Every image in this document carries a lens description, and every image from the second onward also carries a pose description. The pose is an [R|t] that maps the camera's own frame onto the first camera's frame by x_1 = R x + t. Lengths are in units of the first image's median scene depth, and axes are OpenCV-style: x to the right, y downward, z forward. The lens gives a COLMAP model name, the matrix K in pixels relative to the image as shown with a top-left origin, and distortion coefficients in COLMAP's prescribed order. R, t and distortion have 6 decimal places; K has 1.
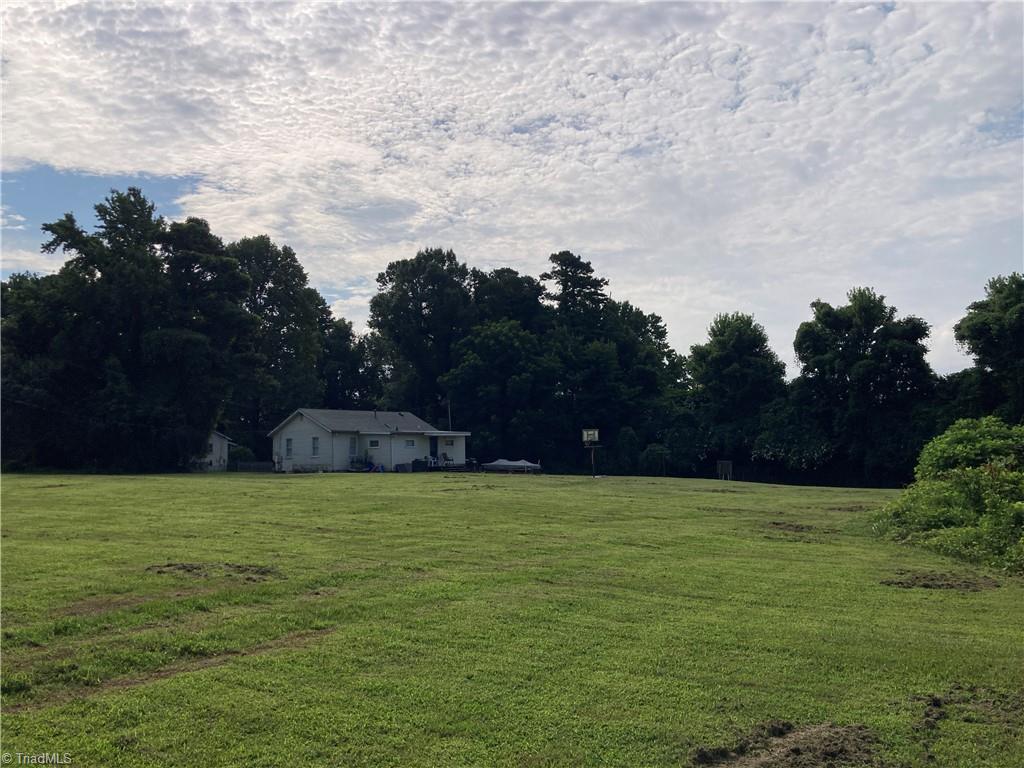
lens RADIAL K [[821.3, 0, 512.0], [0, 821.3, 384.0], [0, 0, 1]] dist [0.000562, -0.002059]
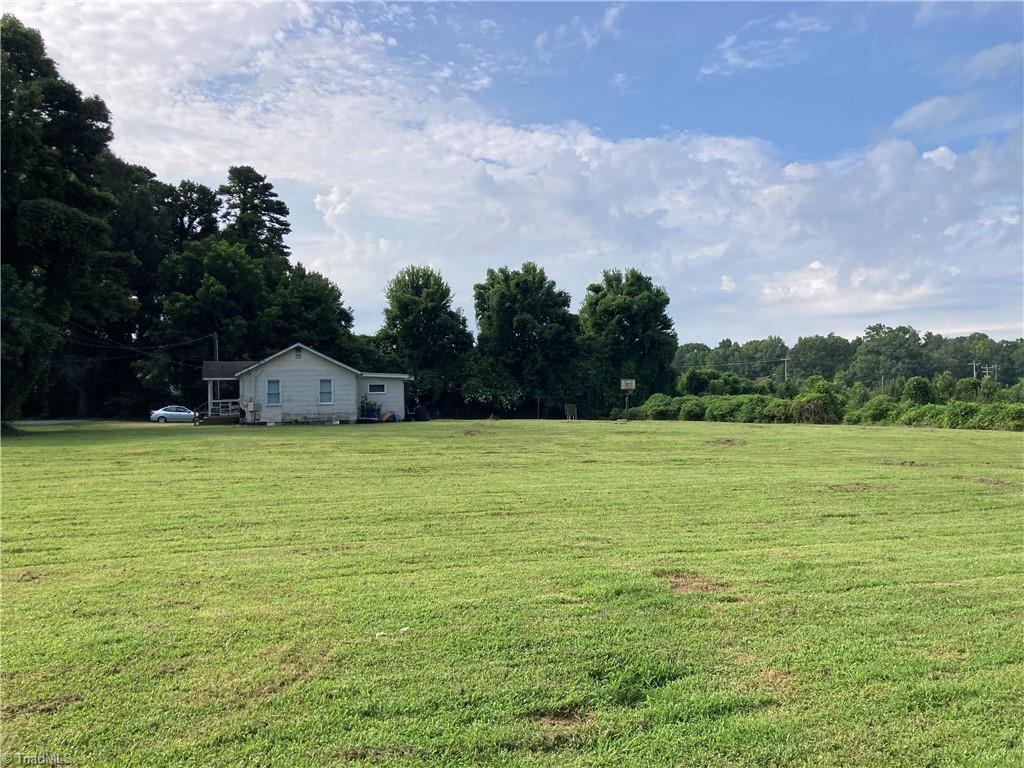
lens RADIAL K [[831.9, 0, 510.1], [0, 831.9, 374.8], [0, 0, 1]] dist [0.027018, -0.009471]
pose [[0.593614, 0.020408, 0.804491, -0.741381], [-0.072673, 0.996953, 0.028333, 0.022296], [-0.801462, -0.075284, 0.593288, 0.347710]]
